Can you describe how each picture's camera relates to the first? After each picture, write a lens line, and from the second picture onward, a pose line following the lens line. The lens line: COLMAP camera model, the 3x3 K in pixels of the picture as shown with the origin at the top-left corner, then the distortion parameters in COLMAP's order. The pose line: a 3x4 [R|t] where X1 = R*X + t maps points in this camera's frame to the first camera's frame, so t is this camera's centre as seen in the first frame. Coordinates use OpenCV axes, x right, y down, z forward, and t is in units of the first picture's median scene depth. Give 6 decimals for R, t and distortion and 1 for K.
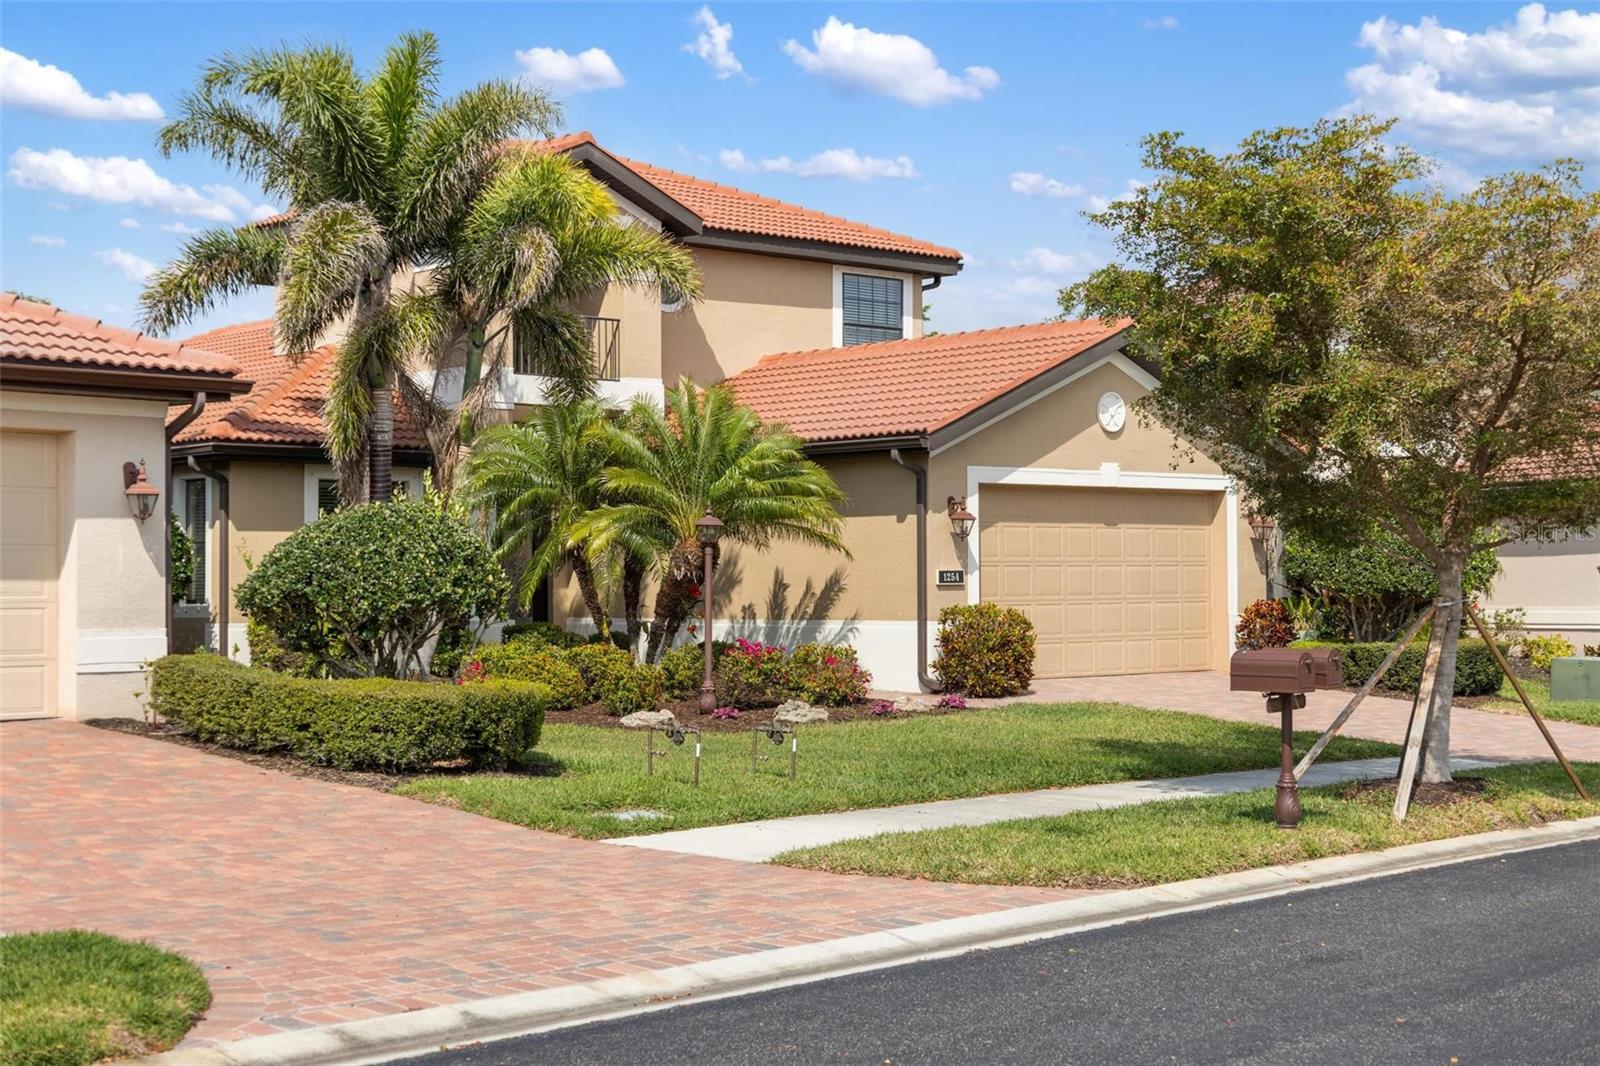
lens RADIAL K [[2422.4, 0, 800.0], [0, 2422.4, 533.0], [0, 0, 1]] dist [0.006091, -0.012073]
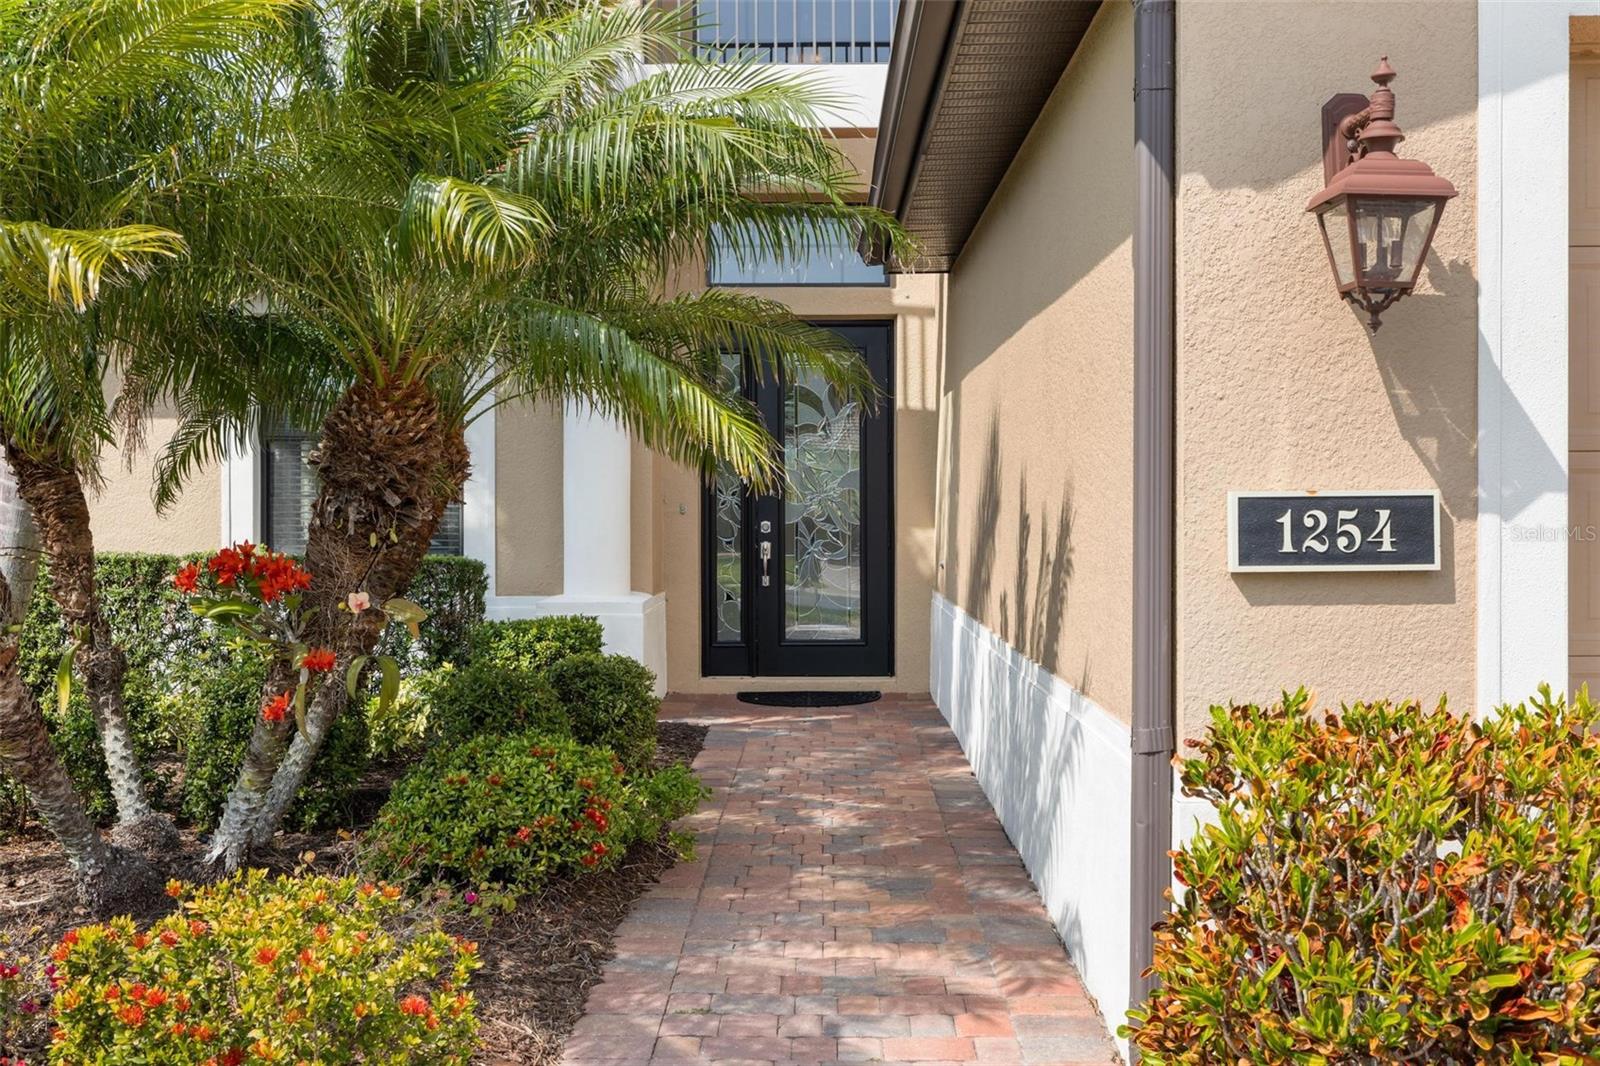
lens RADIAL K [[1548.9, 0, 800.0], [0, 1548.9, 533.0], [0, 0, 1]] dist [-0.002684, -0.005494]
pose [[0.732956, 0.018320, -0.680029, 0.111650], [0.013190, 0.999067, 0.041132, 0.012804], [0.680148, -0.039118, 0.732030, 0.880462]]
